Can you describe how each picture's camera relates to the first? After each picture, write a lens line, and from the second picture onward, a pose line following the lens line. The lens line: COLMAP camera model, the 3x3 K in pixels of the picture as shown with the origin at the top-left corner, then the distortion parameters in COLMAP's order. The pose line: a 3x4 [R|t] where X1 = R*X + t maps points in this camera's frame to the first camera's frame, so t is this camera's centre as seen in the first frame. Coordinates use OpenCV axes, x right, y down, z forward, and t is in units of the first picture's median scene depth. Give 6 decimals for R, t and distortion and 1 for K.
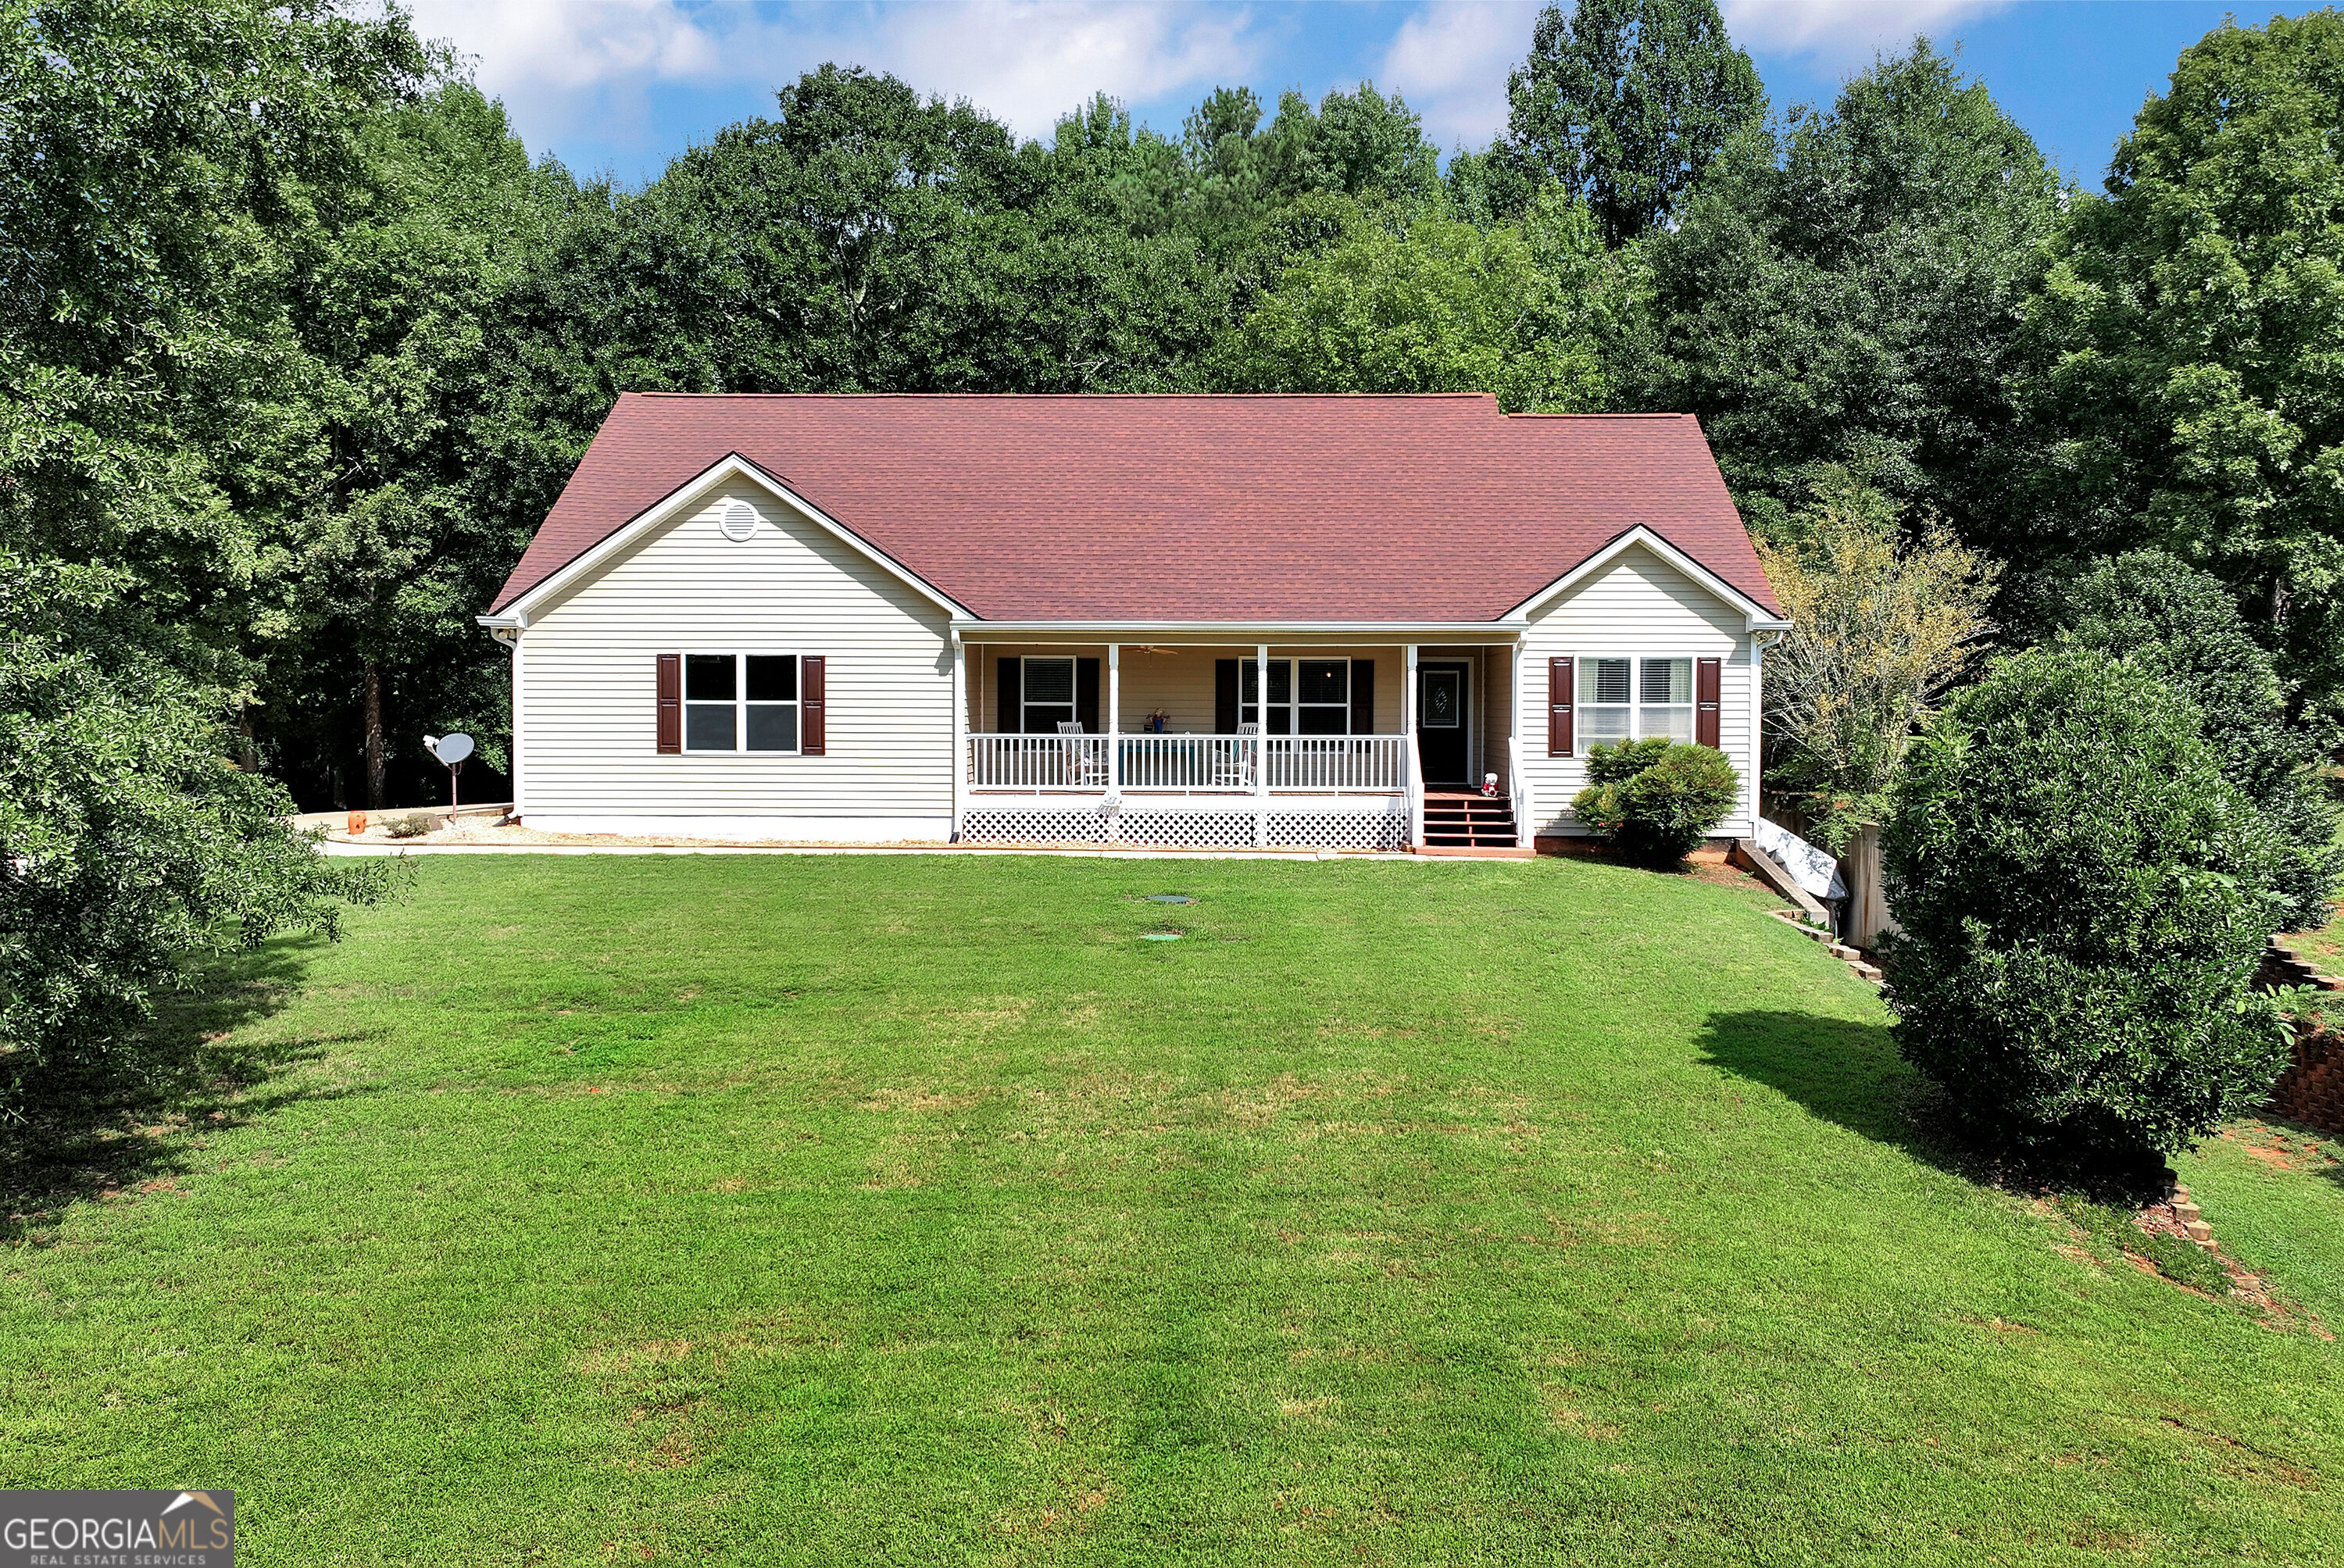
lens RADIAL K [[1946.1, 0, 1180.3], [0, 1946.1, 772.0], [0, 0, 1]] dist [0.000360, -0.017361]
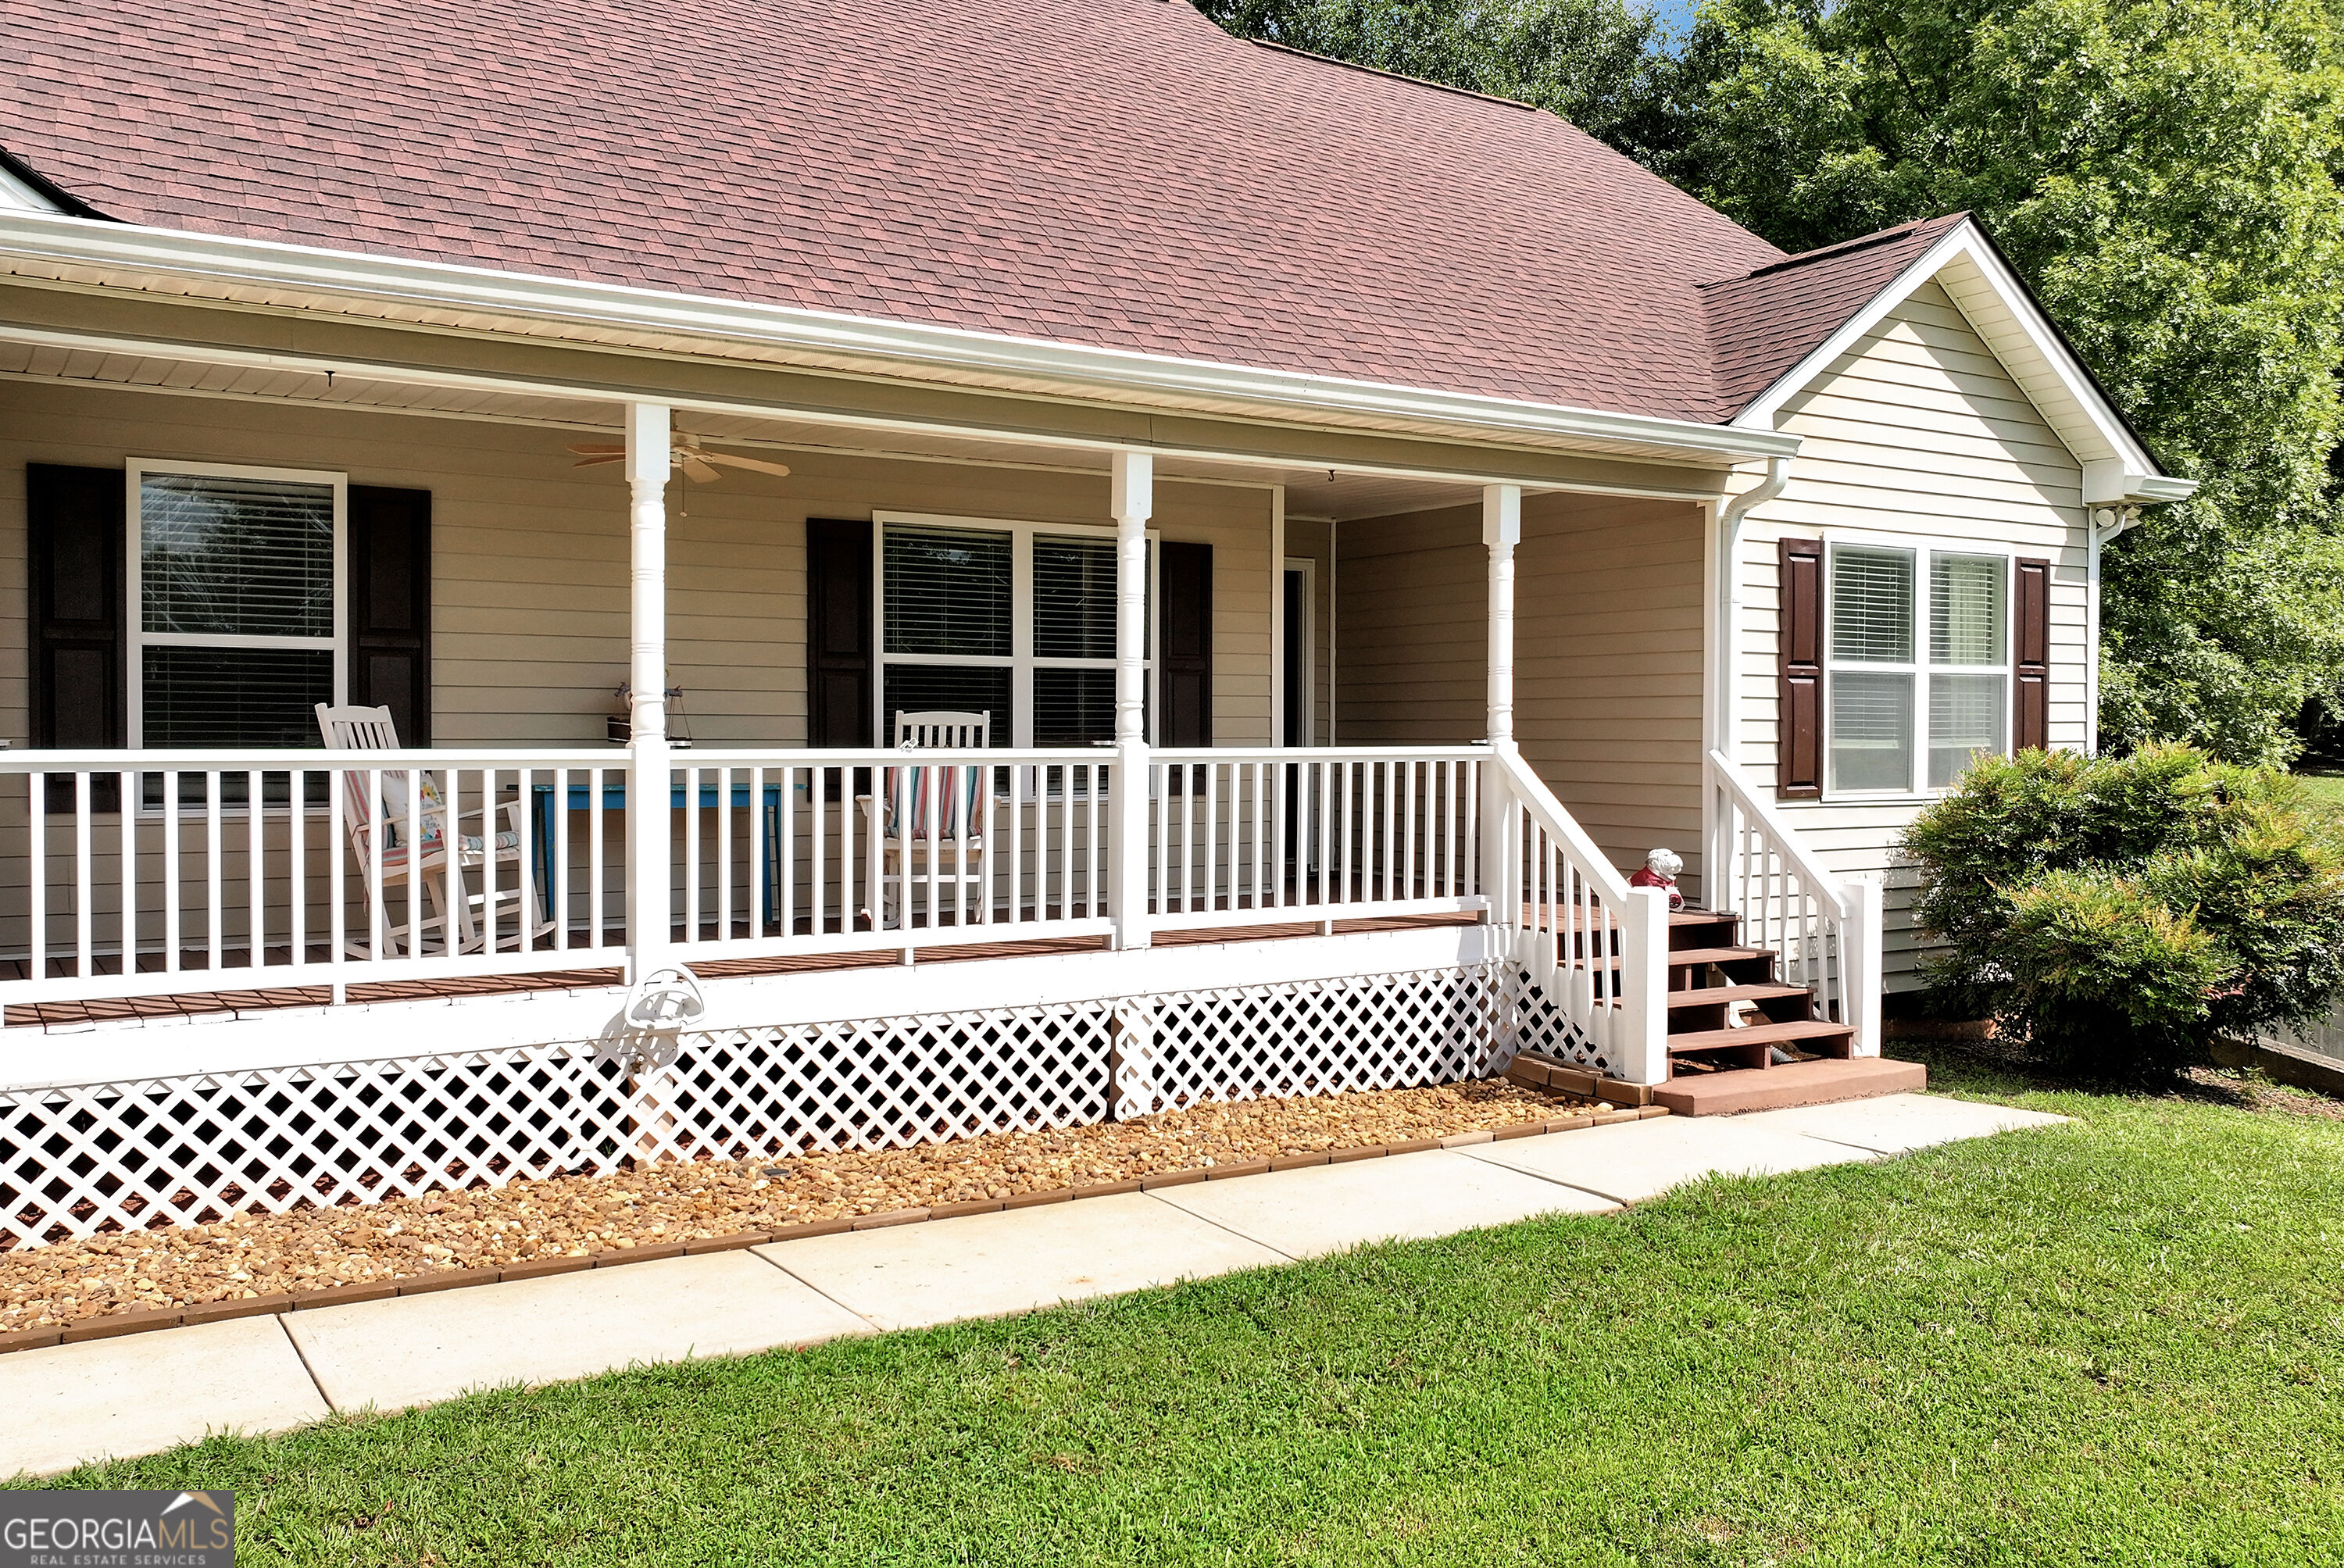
lens RADIAL K [[1913.5, 0, 1156.0], [0, 1913.5, 790.2], [0, 0, 1]] dist [-0.005250, 0.014498]
pose [[0.824132, -0.017277, 0.566134, -0.122021], [0.018895, 0.999817, 0.003006, -0.012999], [-0.566083, 0.008219, 0.824307, 0.750131]]
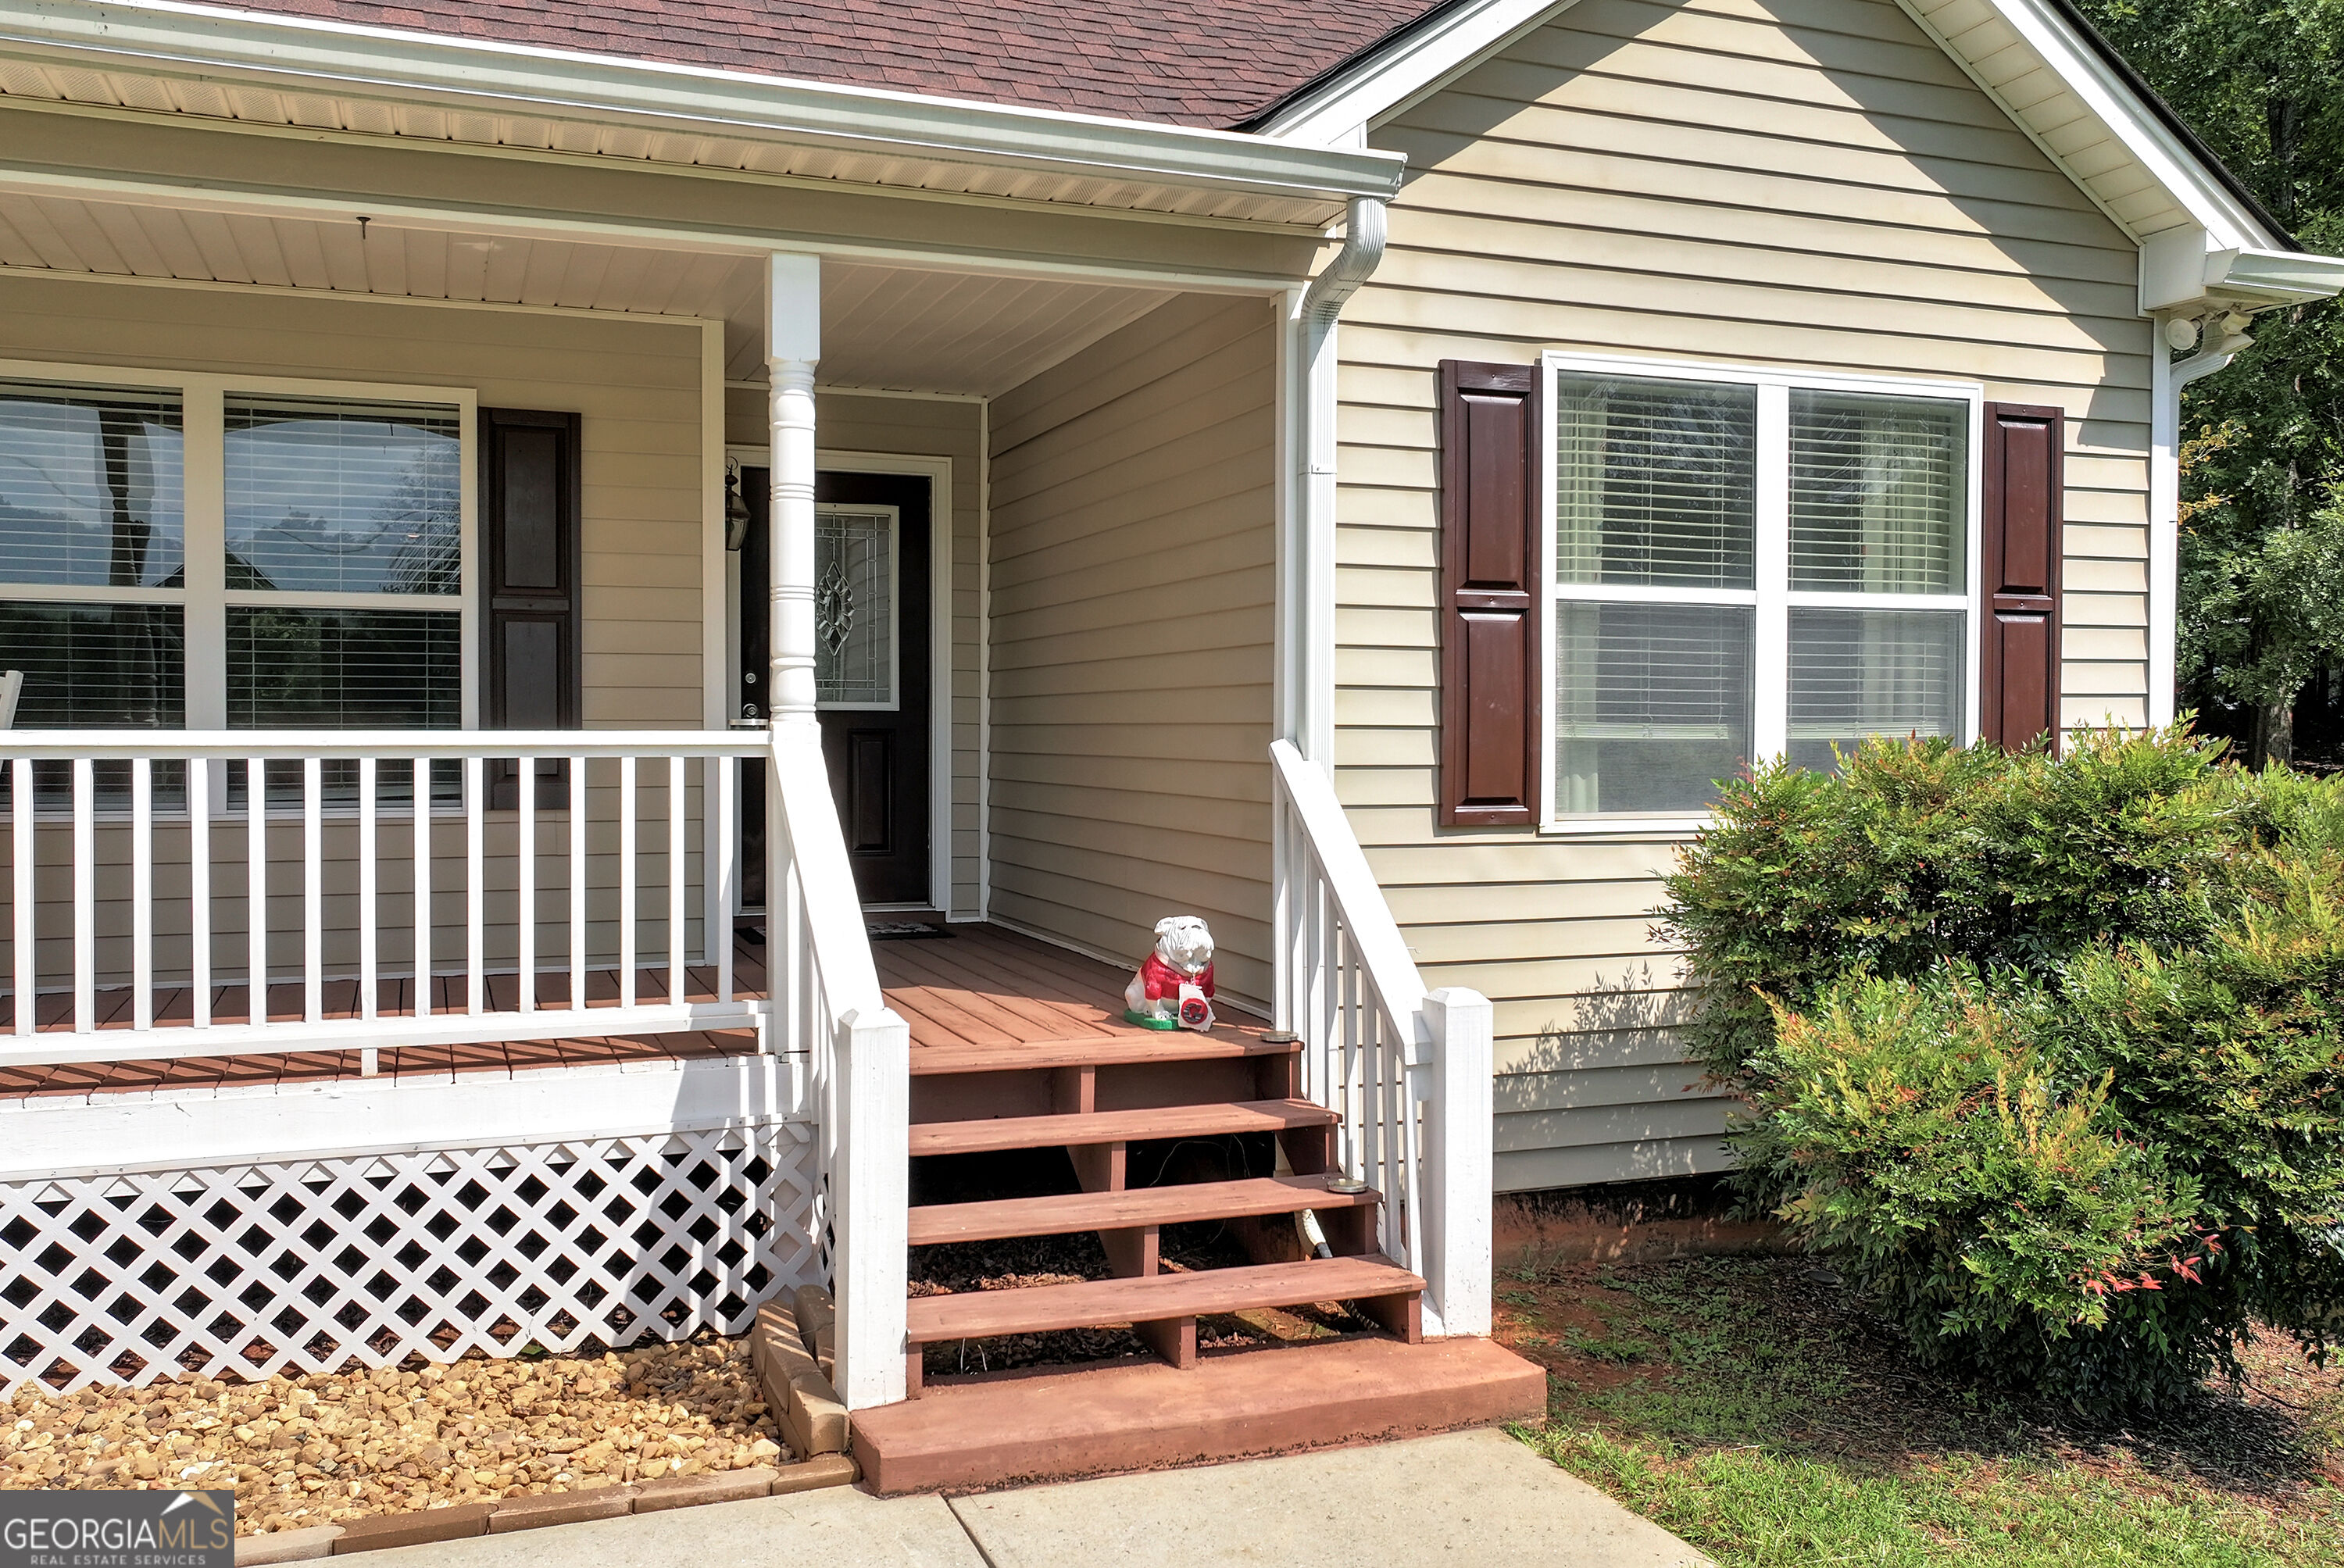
lens RADIAL K [[1946.1, 0, 1180.3], [0, 1946.1, 772.0], [0, 0, 1]] dist [0.000360, -0.017361]
pose [[0.919924, -0.008291, 0.392008, 0.078543], [0.010757, 0.999934, -0.004097, -0.013470], [-0.391948, 0.007986, 0.919953, 0.804279]]
